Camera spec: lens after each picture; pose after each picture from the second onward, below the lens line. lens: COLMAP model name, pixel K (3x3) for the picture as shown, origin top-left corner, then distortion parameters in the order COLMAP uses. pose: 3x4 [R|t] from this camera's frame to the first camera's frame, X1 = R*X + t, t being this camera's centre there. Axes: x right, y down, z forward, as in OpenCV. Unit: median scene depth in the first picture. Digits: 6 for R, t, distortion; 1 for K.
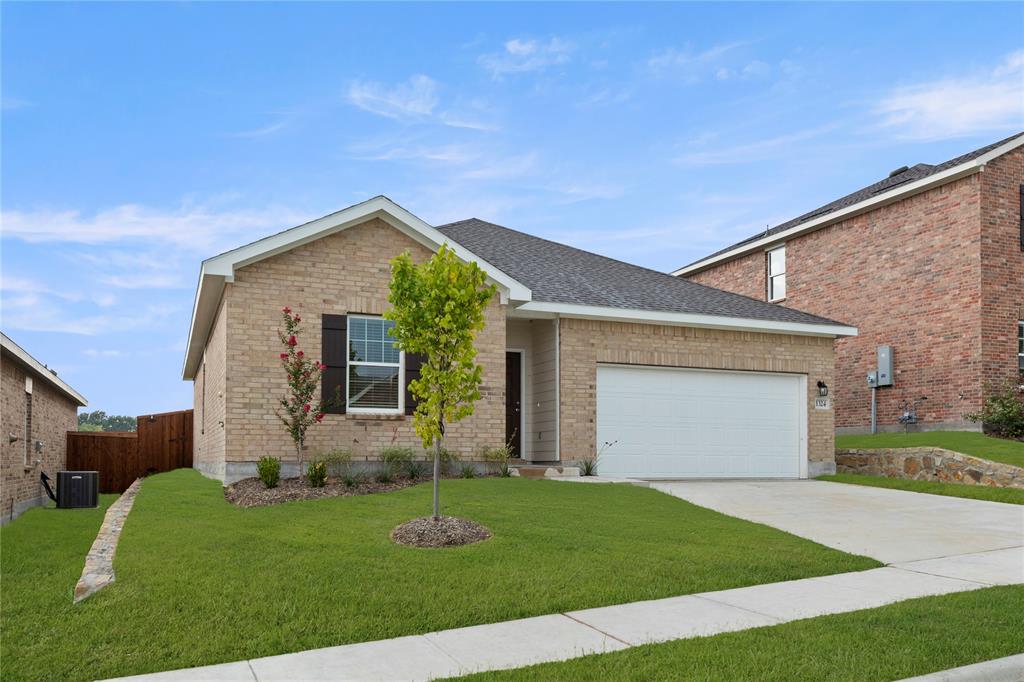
lens RADIAL K [[692.7, 0, 518.9], [0, 692.7, 342.1], [0, 0, 1]] dist [-0.005079, 0.000262]
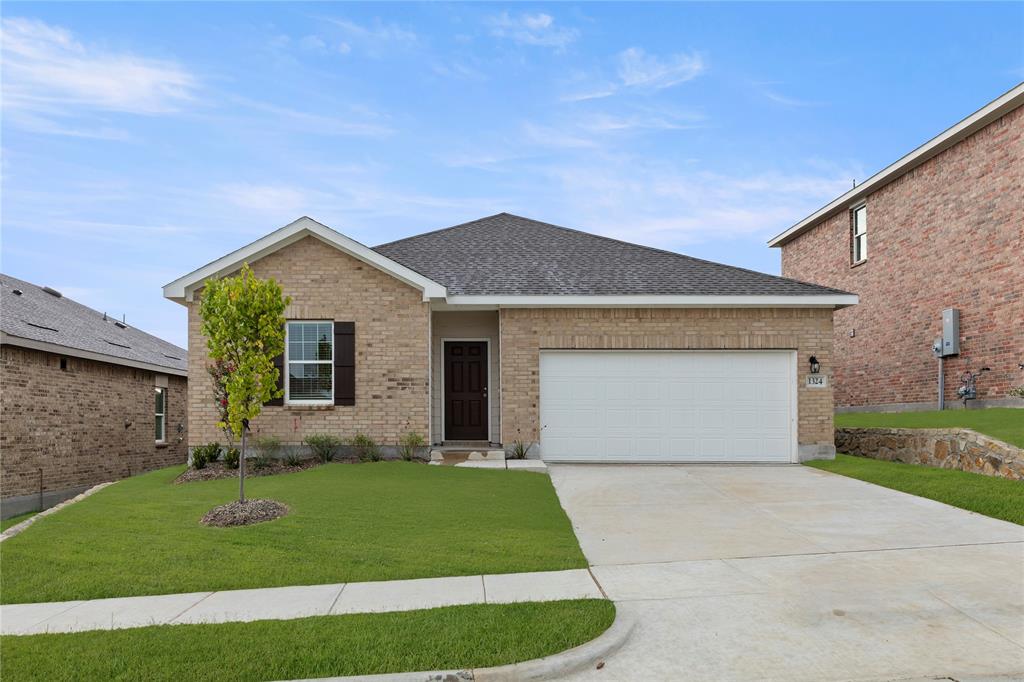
lens RADIAL K [[663.9, 0, 513.0], [0, 663.9, 320.4], [0, 0, 1]] dist [-0.003229, 0.005165]
pose [[0.944455, -0.054242, -0.324134, 0.376937], [0.056381, 0.998405, -0.002796, -0.012119], [0.323768, -0.015635, 0.946007, 0.045927]]
